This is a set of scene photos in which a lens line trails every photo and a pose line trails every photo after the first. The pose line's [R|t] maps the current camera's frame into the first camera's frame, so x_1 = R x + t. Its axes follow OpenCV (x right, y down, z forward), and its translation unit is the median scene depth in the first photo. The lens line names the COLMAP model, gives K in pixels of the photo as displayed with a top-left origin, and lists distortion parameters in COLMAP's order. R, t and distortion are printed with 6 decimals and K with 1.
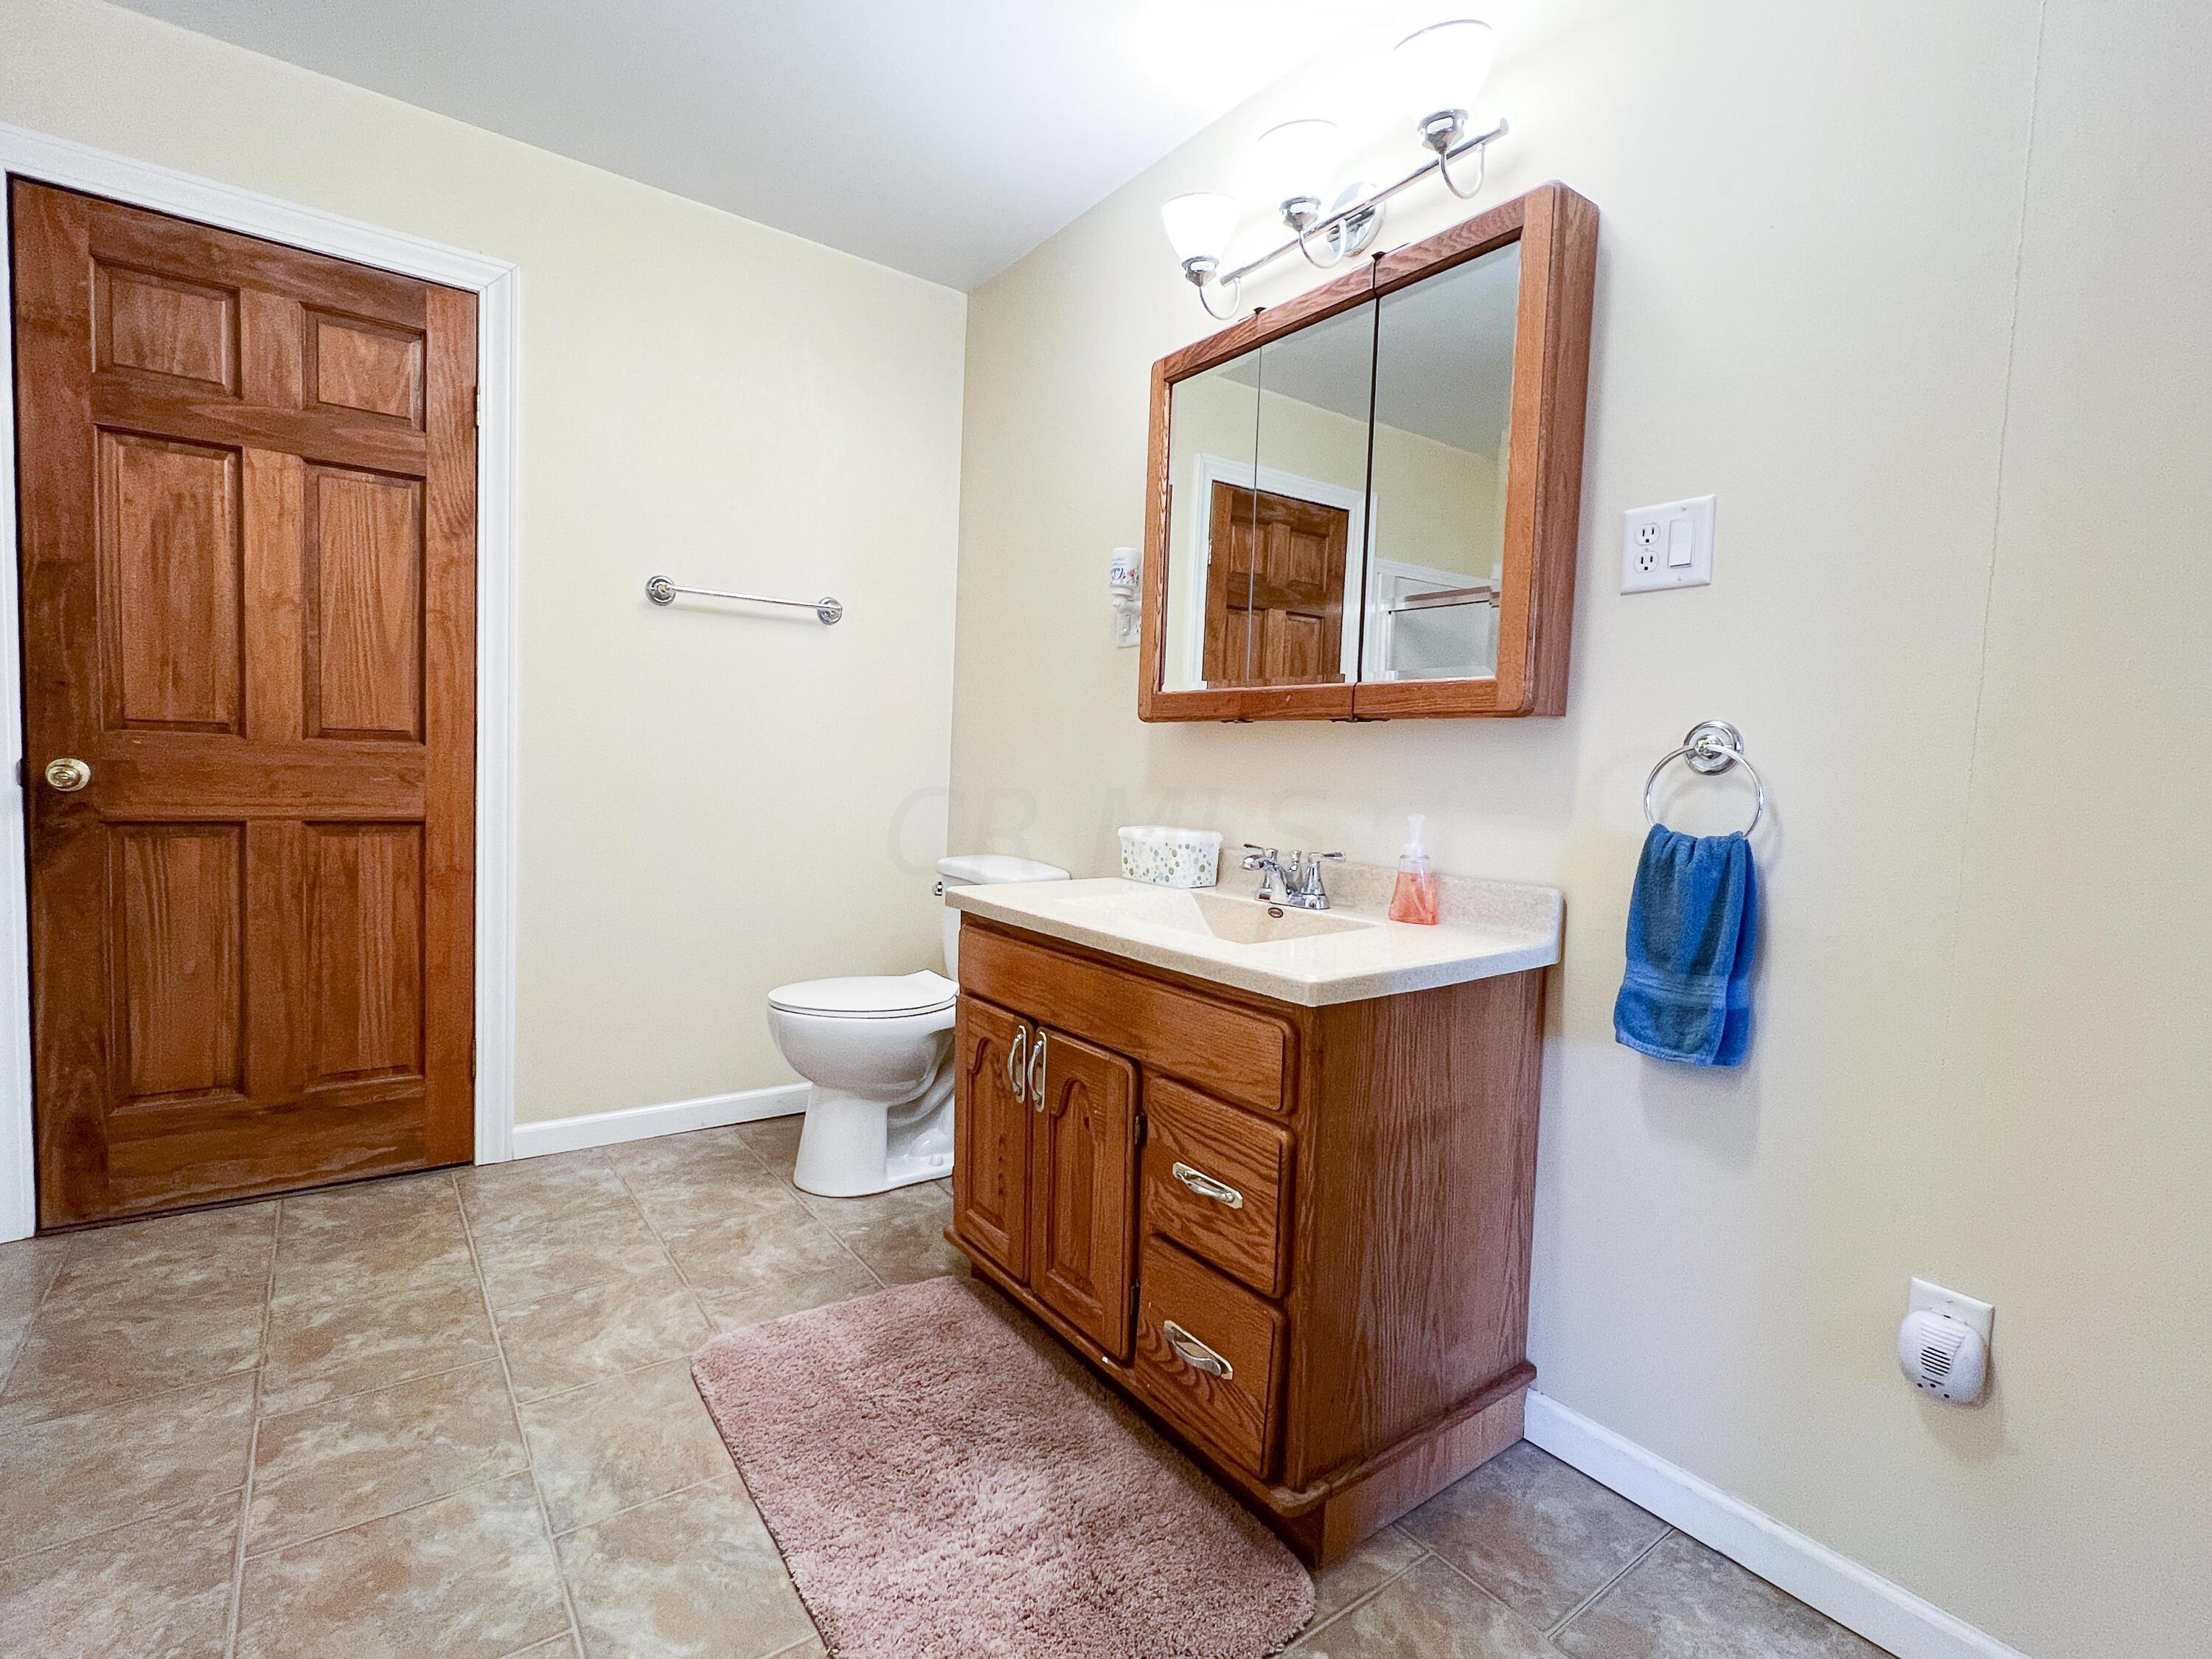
lens RADIAL K [[1030.9, 0, 1102.1], [0, 1030.9, 826.8], [0, 0, 1]] dist [-0.000973, 0.000270]
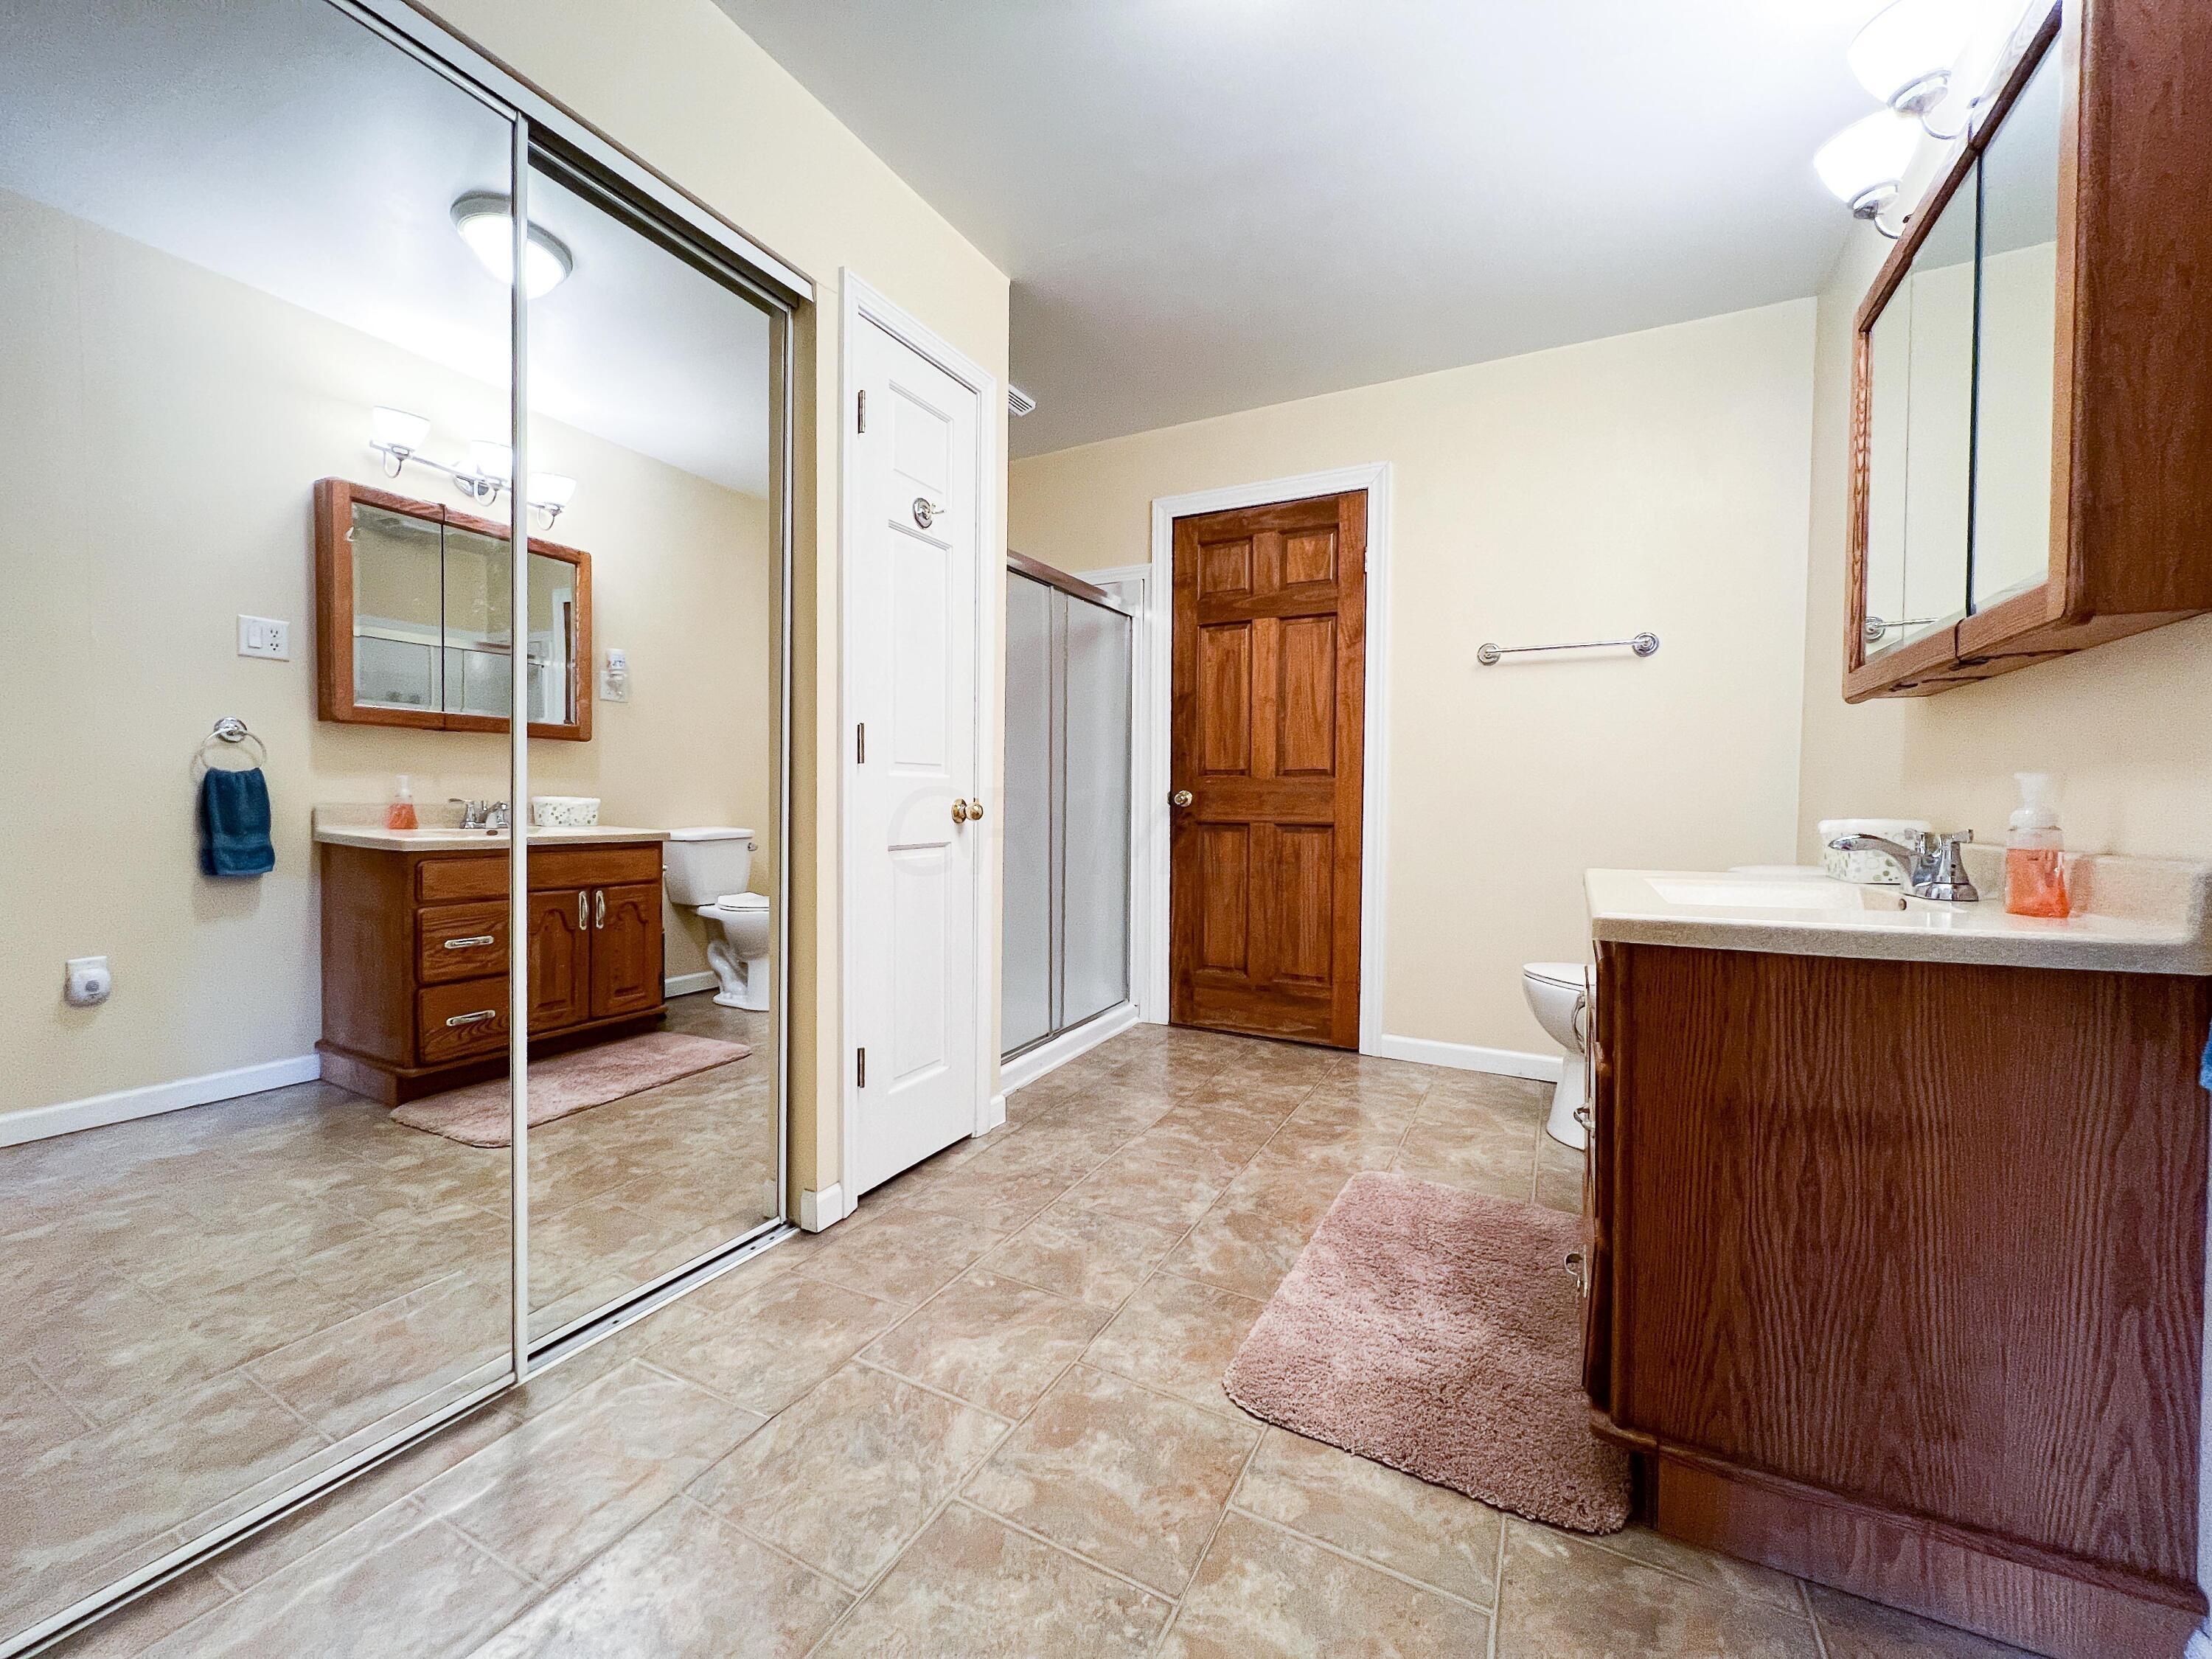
lens RADIAL K [[889.3, 0, 1104.2], [0, 889.3, 821.4], [0, 0, 1]] dist [0.000534, 0.000445]
pose [[0.450306, -0.012638, -0.892785, 0.458223], [-0.045346, 0.998286, -0.037003, 0.062084], [0.891722, 0.057147, 0.448961, 0.069536]]
